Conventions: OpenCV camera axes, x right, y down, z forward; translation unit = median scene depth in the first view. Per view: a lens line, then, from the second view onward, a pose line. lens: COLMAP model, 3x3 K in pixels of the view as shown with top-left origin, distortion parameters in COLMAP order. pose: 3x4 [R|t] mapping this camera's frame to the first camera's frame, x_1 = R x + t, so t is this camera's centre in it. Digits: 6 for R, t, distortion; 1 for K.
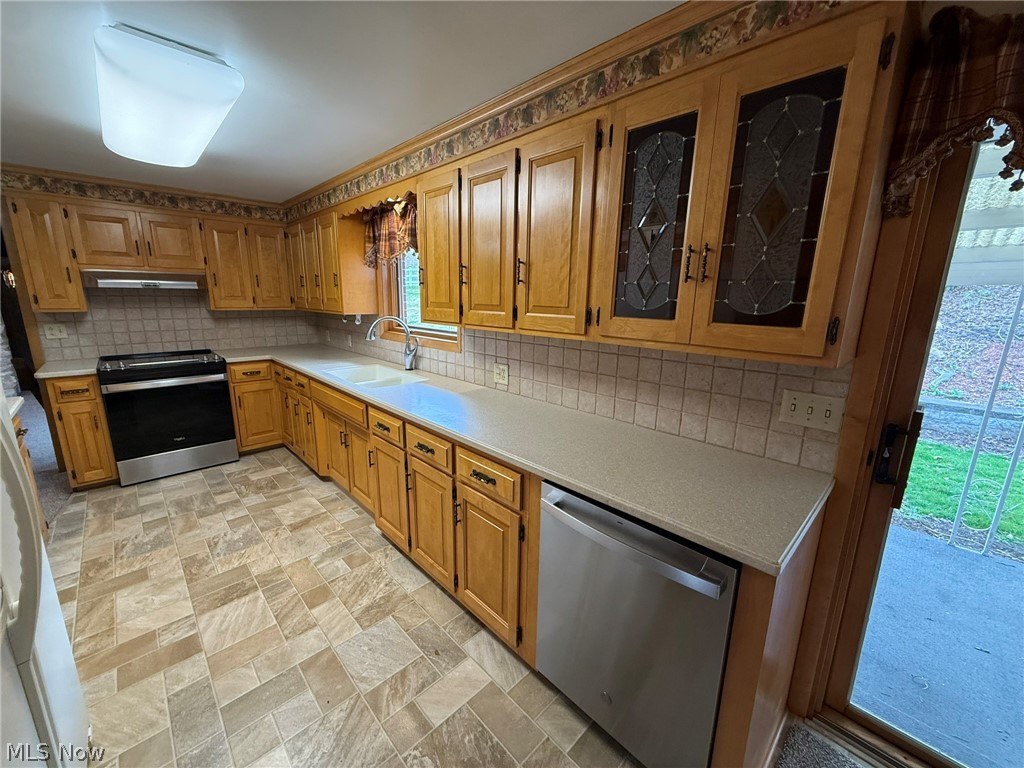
lens RADIAL K [[406.7, 0, 510.0], [0, 406.7, 384.3], [0, 0, 1]] dist [-0.001333, -0.000050]
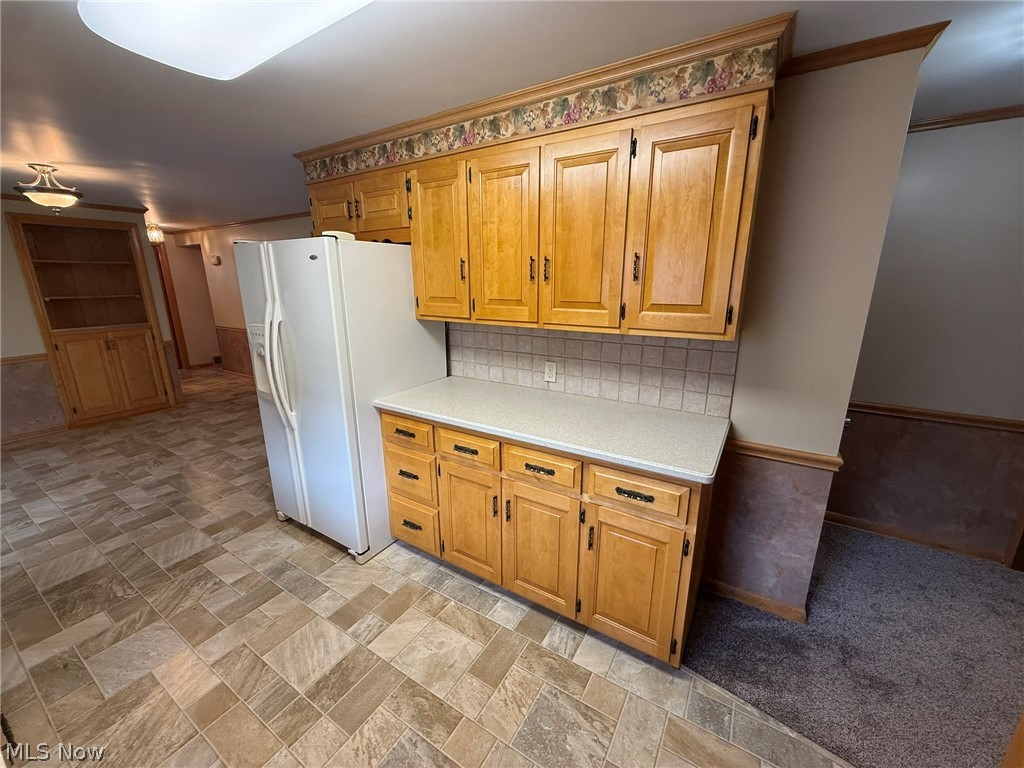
lens RADIAL K [[406.7, 0, 511.0], [0, 406.7, 384.4], [0, 0, 1]] dist [-0.001333, -0.000050]
pose [[-0.970119, 0.050376, -0.237344, -0.651648], [-0.063142, 0.892086, 0.447433, -0.279046], [0.234271, 0.449050, -0.862248, 1.148176]]
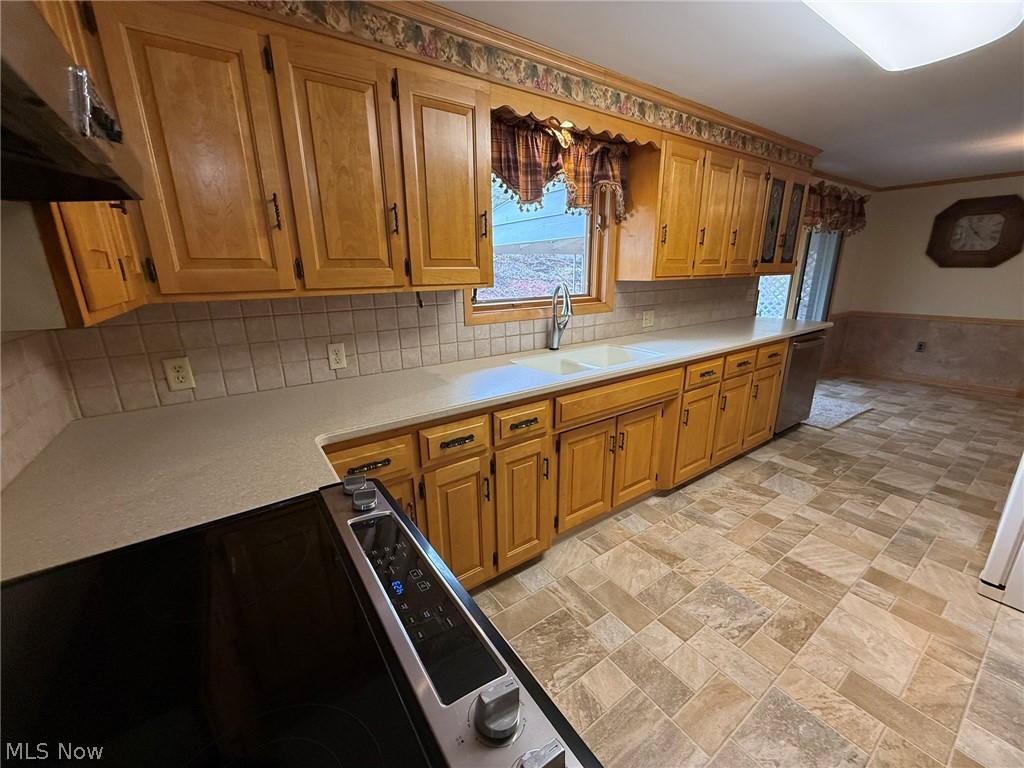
lens RADIAL K [[406.7, 0, 510.0], [0, 406.7, 384.3], [0, 0, 1]] dist [-0.001333, -0.000050]
pose [[0.154384, -0.285038, 0.946002, -1.188557], [0.227880, 0.941938, 0.246624, -0.215332], [-0.961372, 0.177500, 0.210375, 1.058081]]
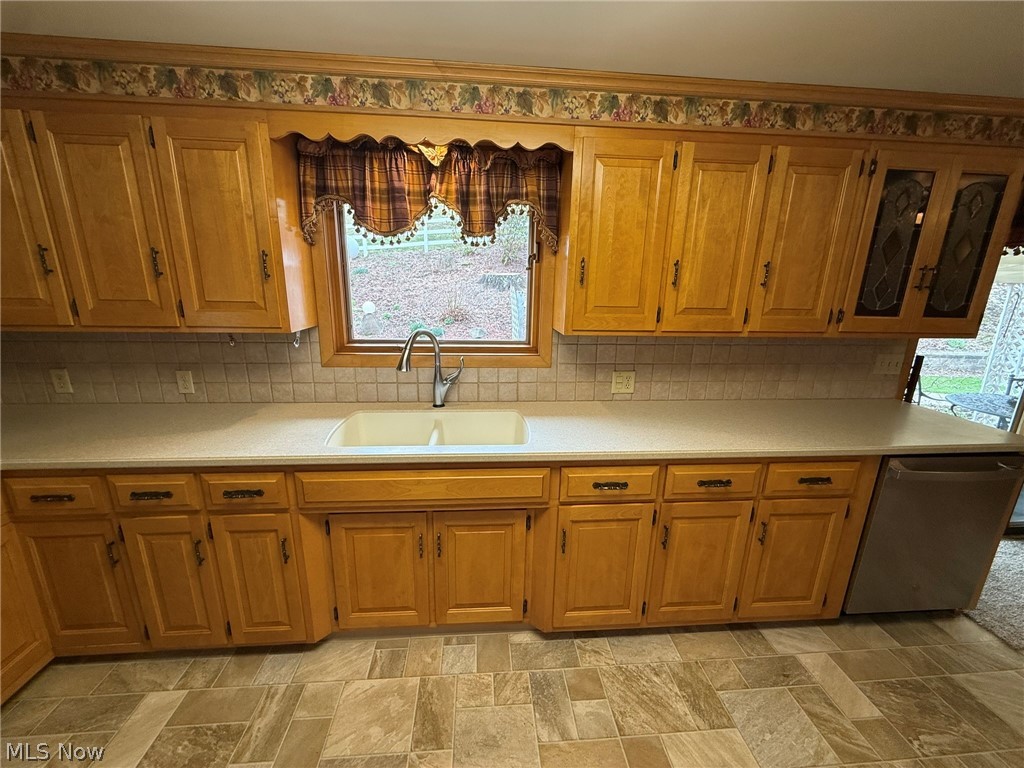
lens RADIAL K [[406.7, 0, 510.1], [0, 406.7, 384.7], [0, 0, 1]] dist [-0.001333, -0.000050]
pose [[0.632061, -0.195864, 0.749758, -0.760996], [0.156825, 0.979841, 0.123764, -0.152623], [-0.758884, 0.039354, 0.650036, 0.544597]]
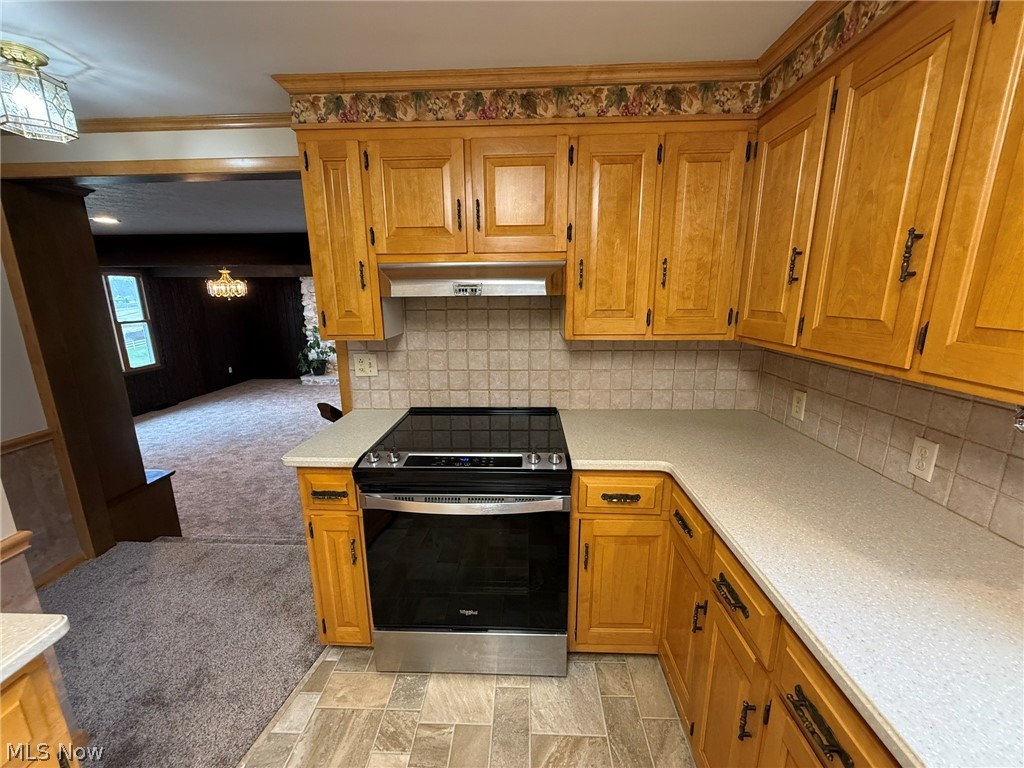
lens RADIAL K [[406.7, 0, 510.8], [0, 406.7, 384.3], [0, 0, 1]] dist [-0.001333, -0.000050]
pose [[0.693674, 0.138567, -0.706835, -0.590487], [-0.136196, 0.988852, 0.060193, -0.203368], [0.707296, 0.054514, 0.704813, 0.842246]]
